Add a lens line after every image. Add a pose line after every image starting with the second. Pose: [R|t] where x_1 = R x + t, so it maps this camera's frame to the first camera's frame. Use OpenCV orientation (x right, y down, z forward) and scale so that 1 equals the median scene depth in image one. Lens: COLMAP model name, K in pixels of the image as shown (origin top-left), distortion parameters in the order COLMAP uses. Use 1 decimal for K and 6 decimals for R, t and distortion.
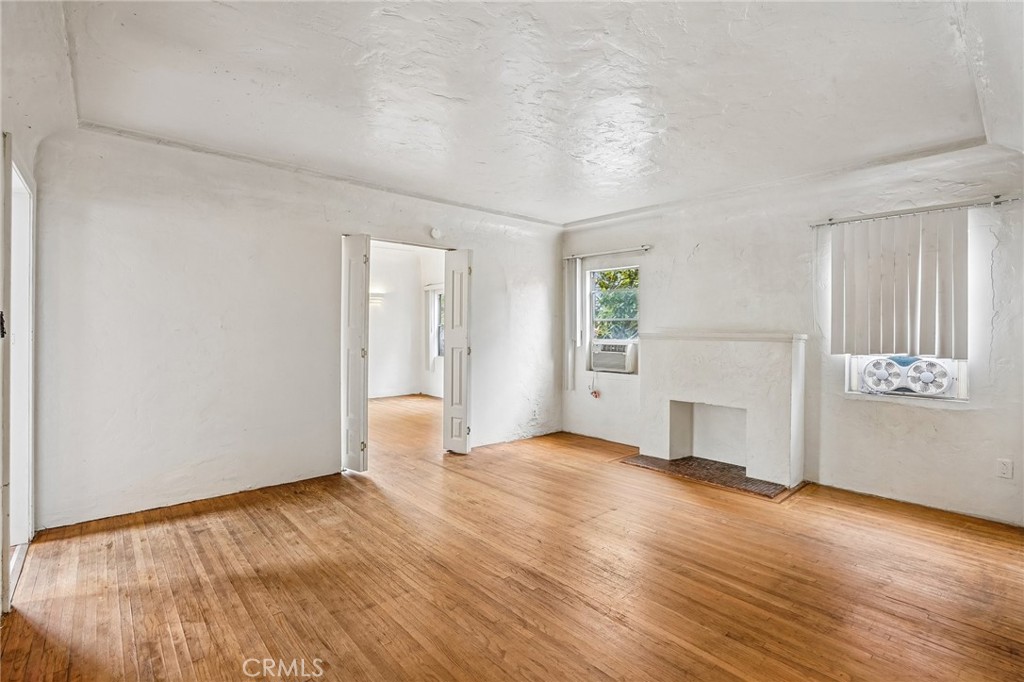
lens RADIAL K [[481.8, 0, 512.1], [0, 481.8, 326.6], [0, 0, 1]] dist [-0.076160, 0.027490]
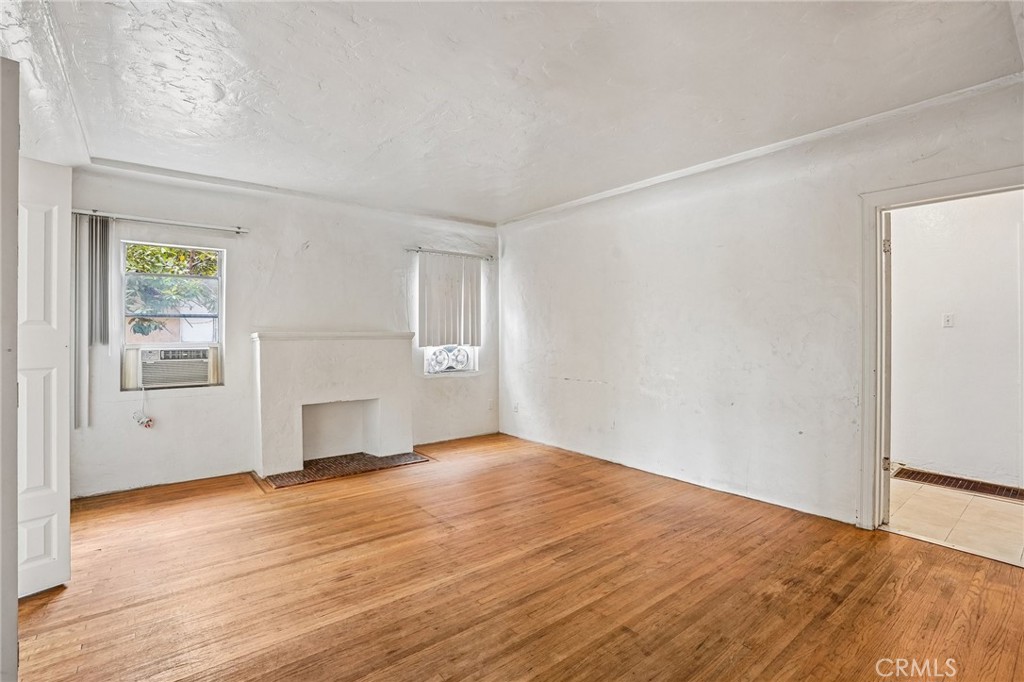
lens RADIAL K [[481.8, 0, 512.1], [0, 481.8, 326.6], [0, 0, 1]] dist [-0.076160, 0.027490]
pose [[0.046837, 0.003637, 0.998896, -0.735651], [-0.005759, 0.999978, -0.003371, 0.002608], [-0.998886, -0.005595, 0.046857, 0.705407]]
